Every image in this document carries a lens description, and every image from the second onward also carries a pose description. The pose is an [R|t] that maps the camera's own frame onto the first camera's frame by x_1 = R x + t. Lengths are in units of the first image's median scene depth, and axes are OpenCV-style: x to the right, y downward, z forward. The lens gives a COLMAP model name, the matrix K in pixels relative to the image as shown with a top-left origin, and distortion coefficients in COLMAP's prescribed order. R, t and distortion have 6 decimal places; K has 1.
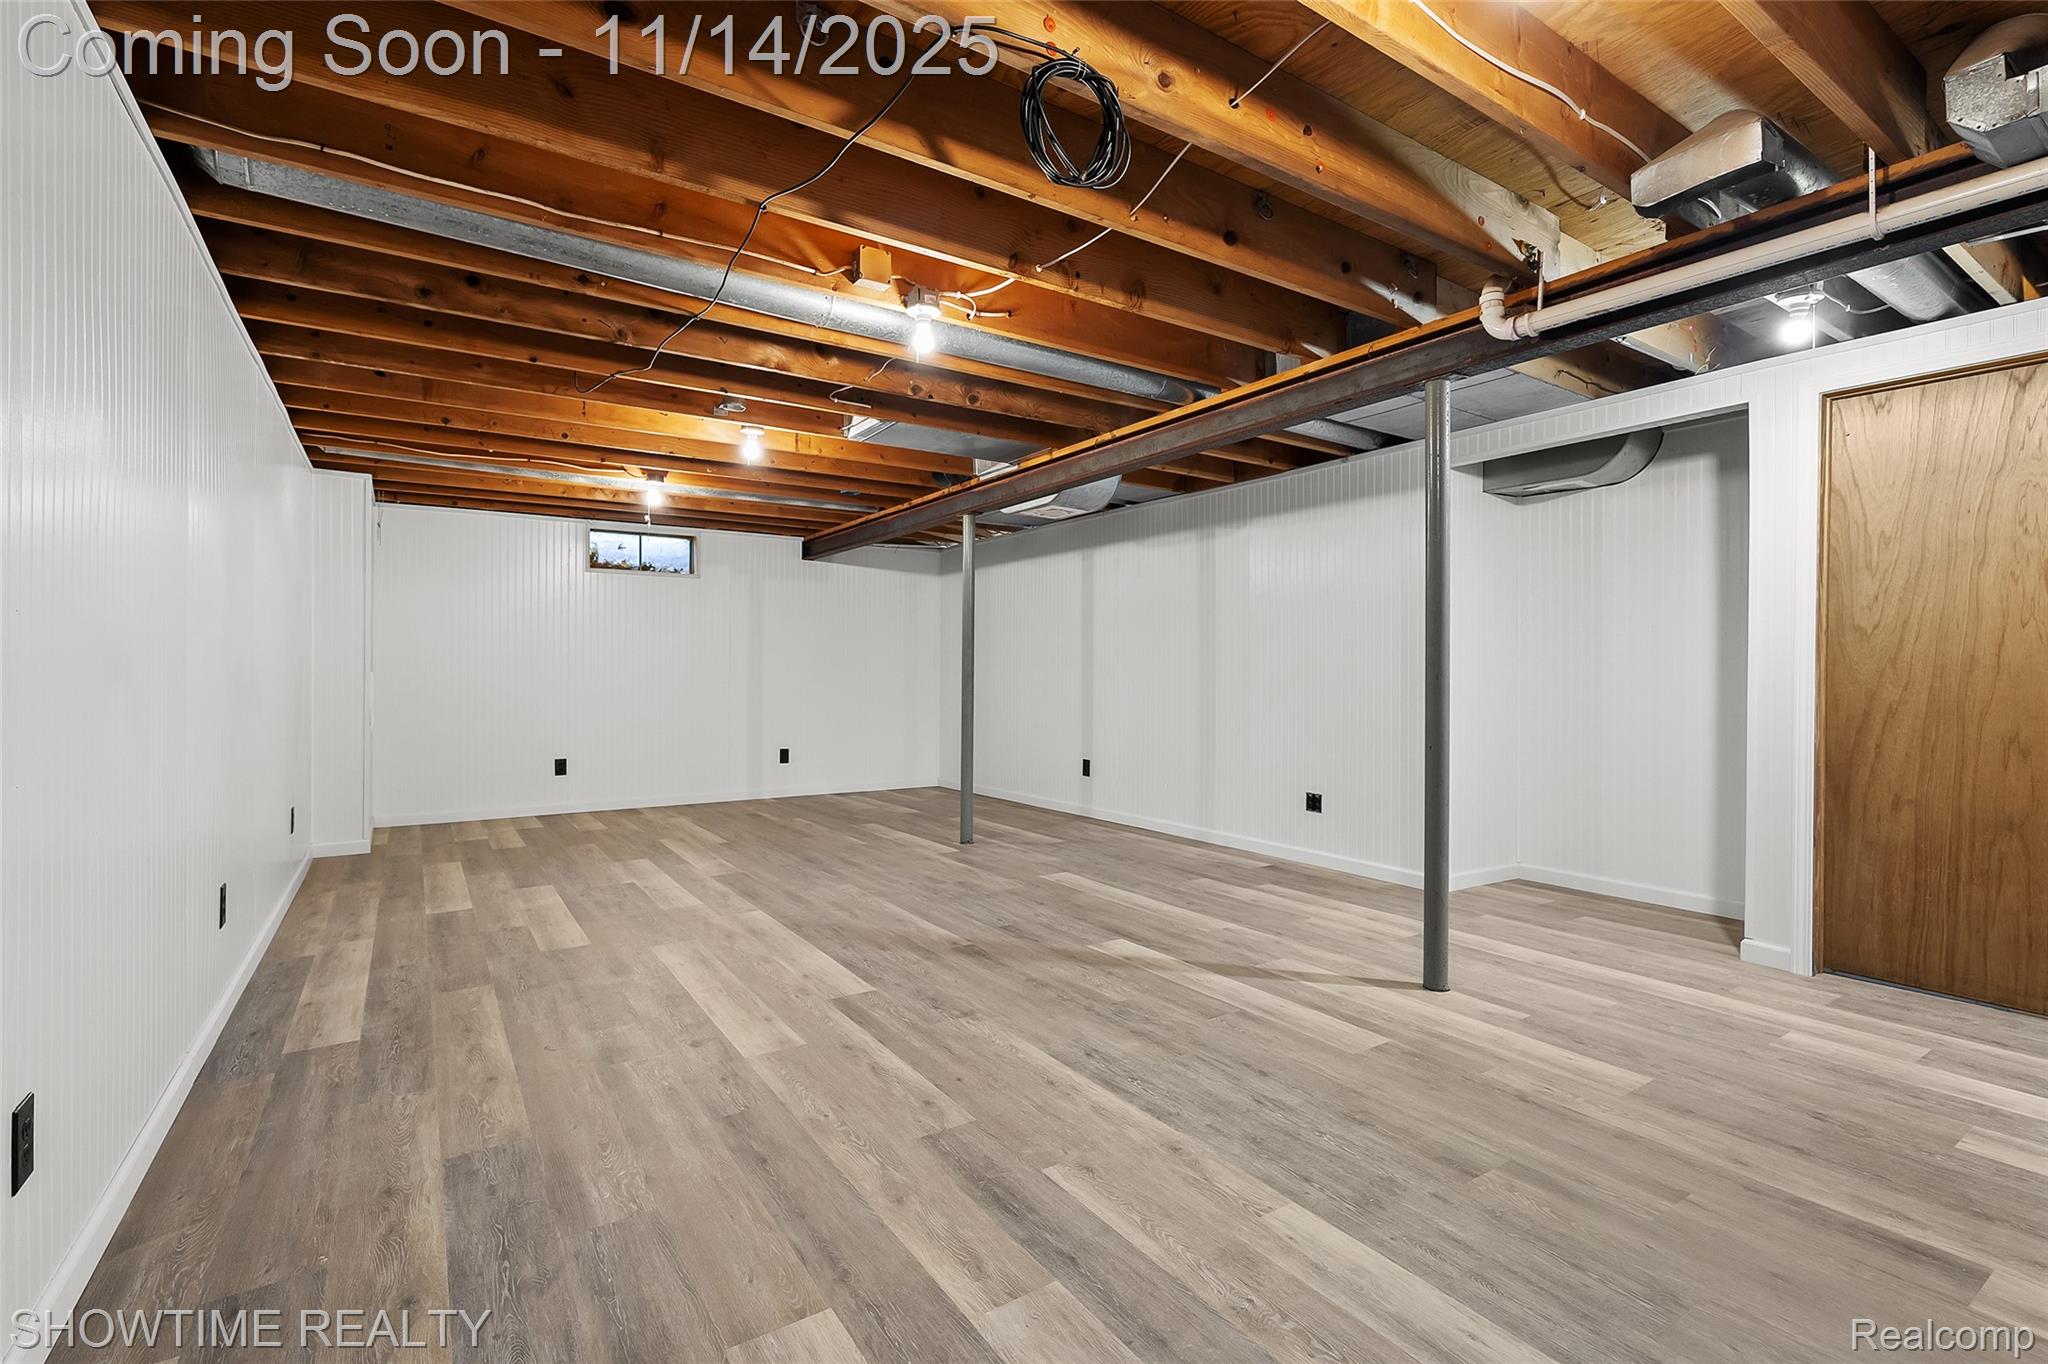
lens RADIAL K [[921.1, 0, 1015.8], [0, 921.1, 687.1], [0, 0, 1]] dist [-0.003562, 0.000775]
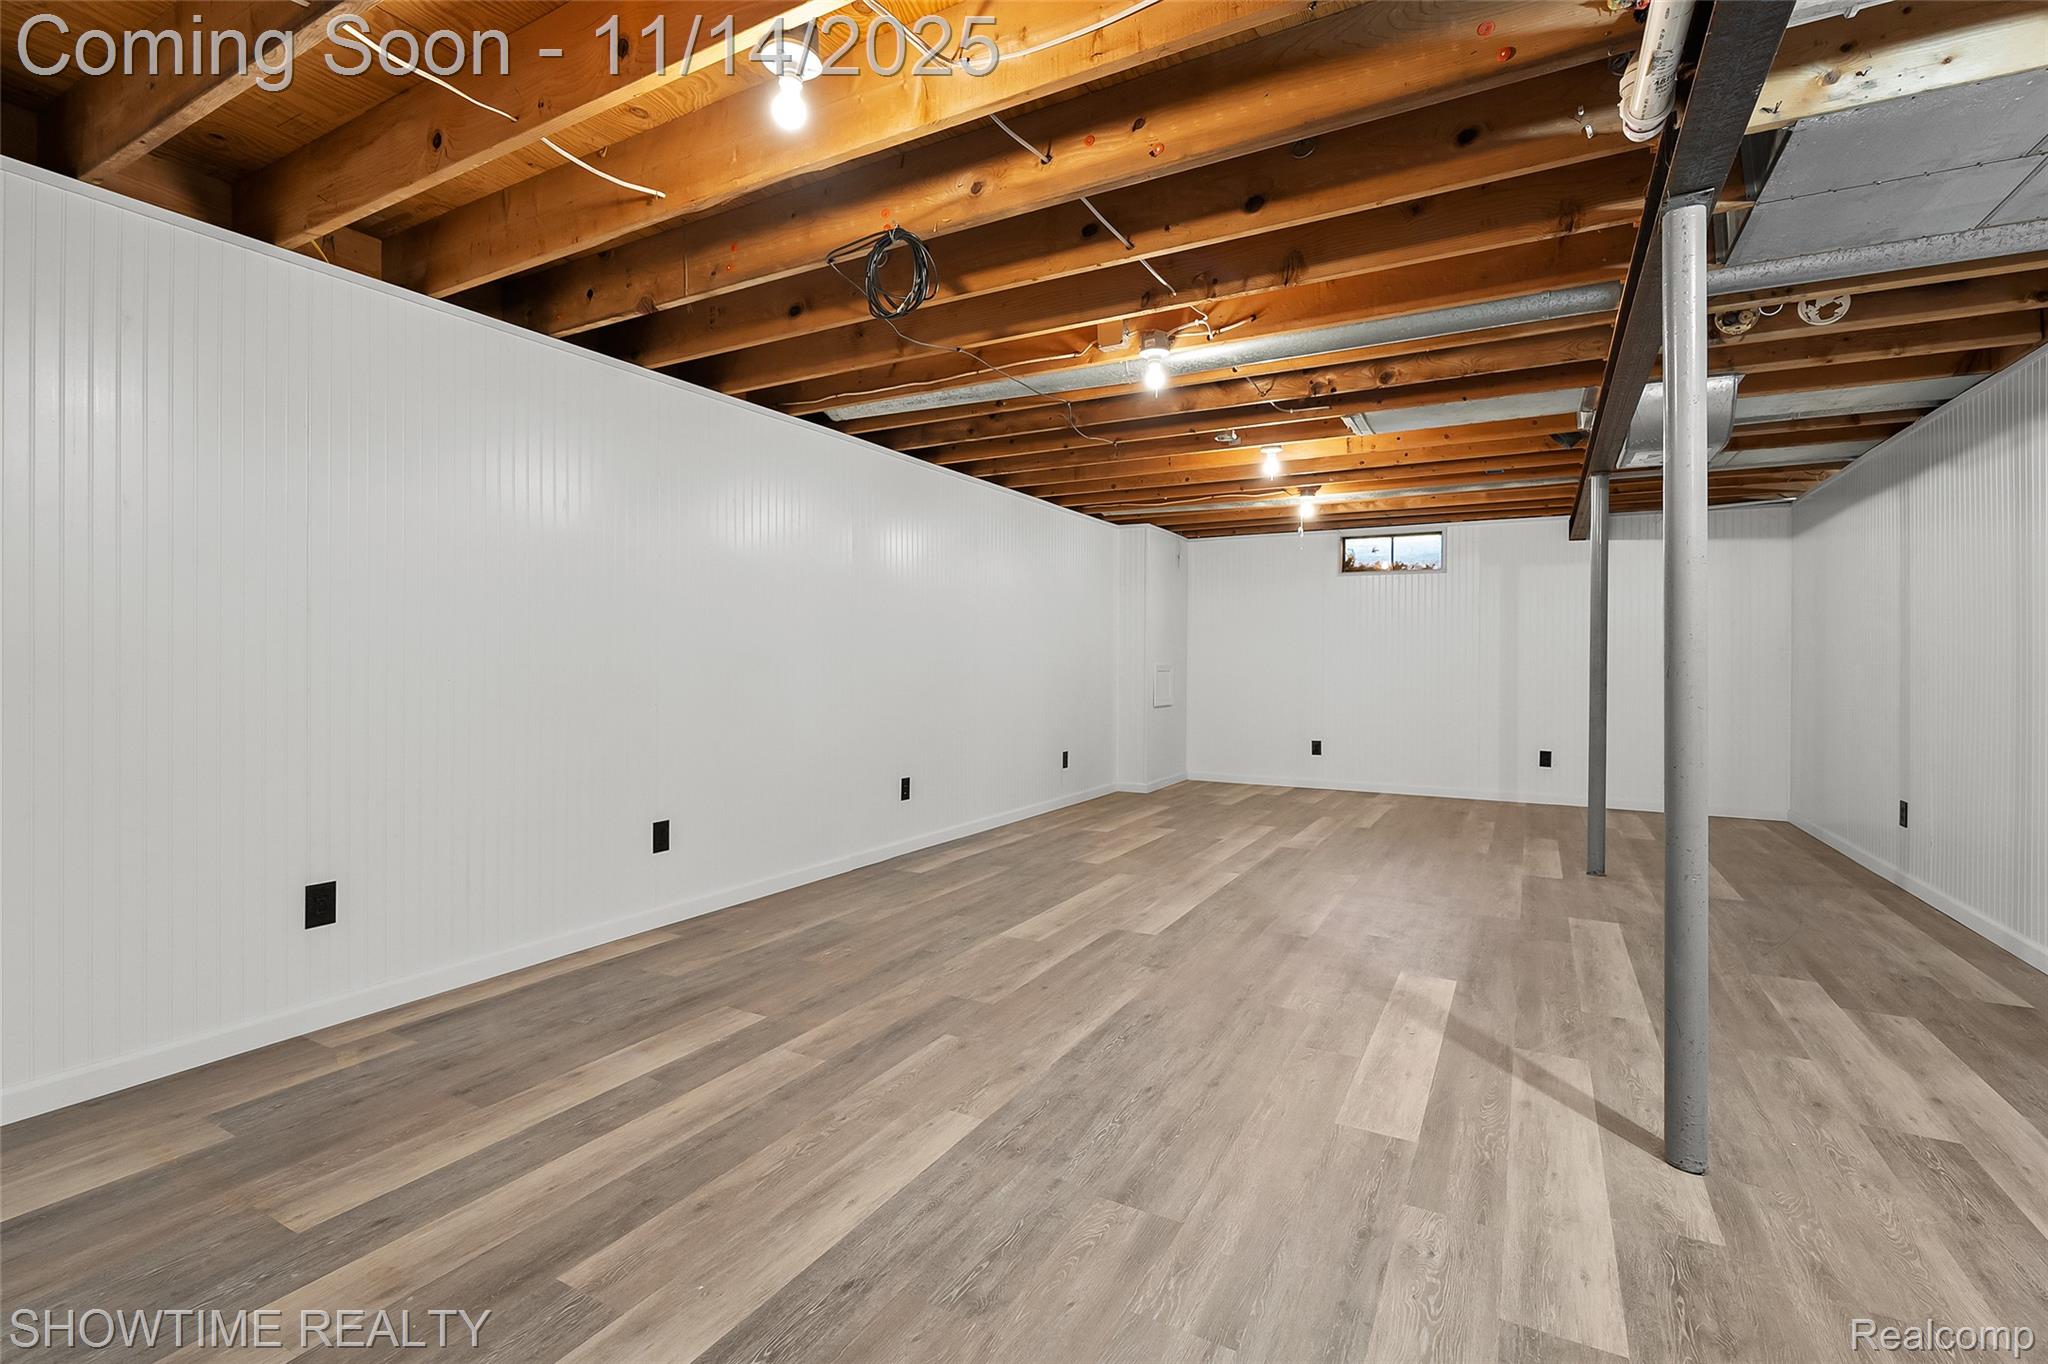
lens RADIAL K [[921.1, 0, 1015.8], [0, 921.1, 687.1], [0, 0, 1]] dist [-0.003562, 0.000775]
pose [[0.464637, 0.024054, -0.885174, 0.839472], [-0.018312, 0.999678, 0.017554, -0.005961], [0.885312, 0.008053, 0.464928, 0.306686]]
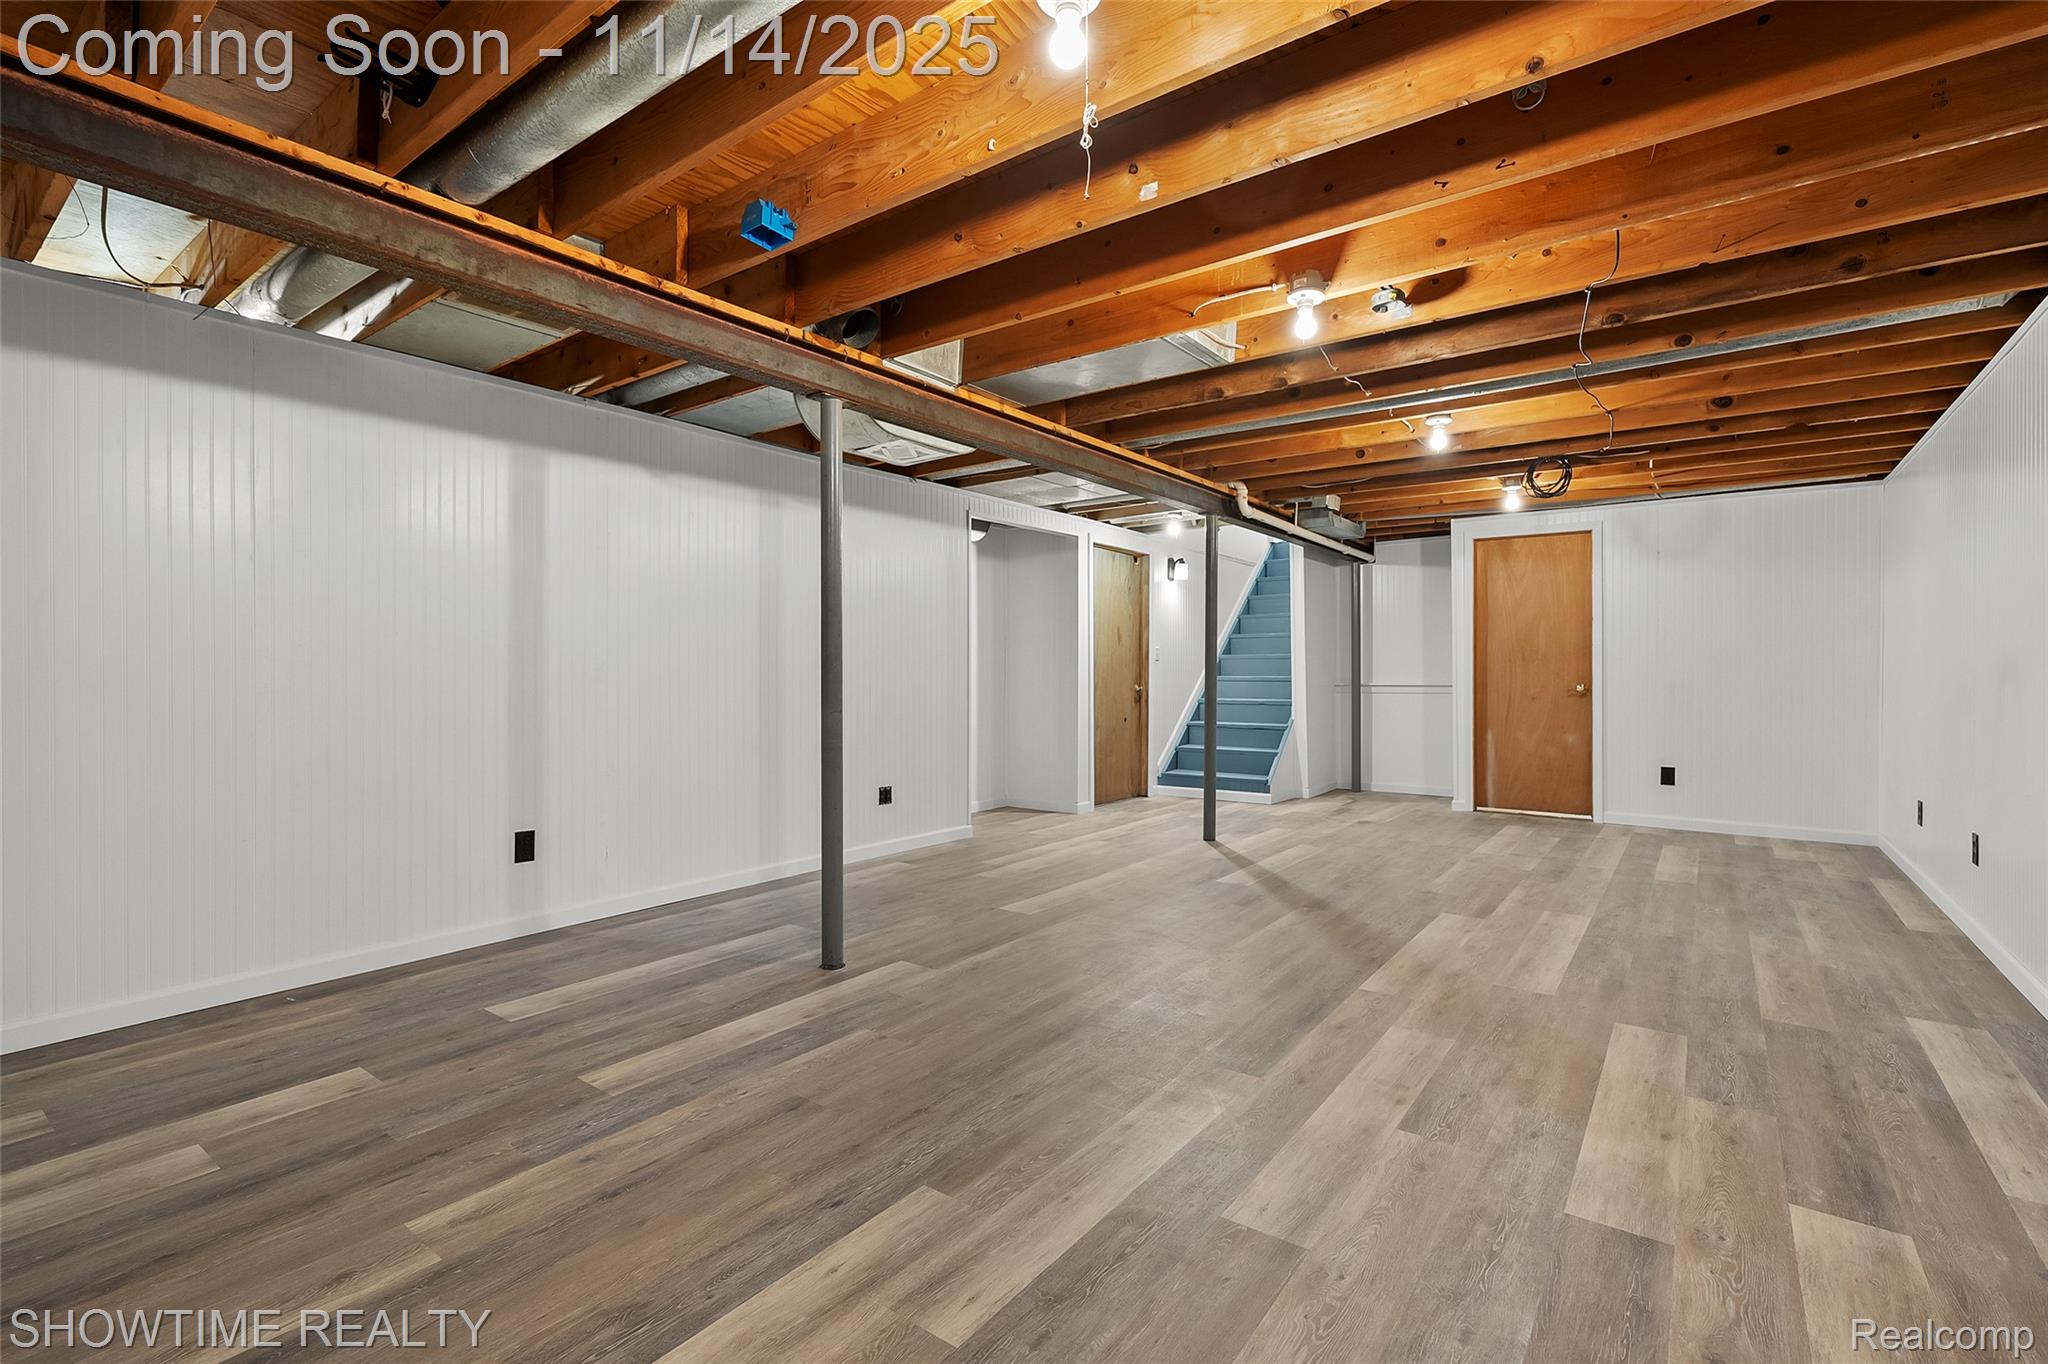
lens RADIAL K [[927.9, 0, 1024.0], [0, 927.9, 682.0], [0, 0, 1]] dist [-0.002053, -0.000212]
pose [[-0.345696, -0.009876, 0.938294, -1.226816], [0.014994, 0.999759, 0.016047, -0.031162], [-0.938227, 0.019616, -0.345465, 2.086759]]
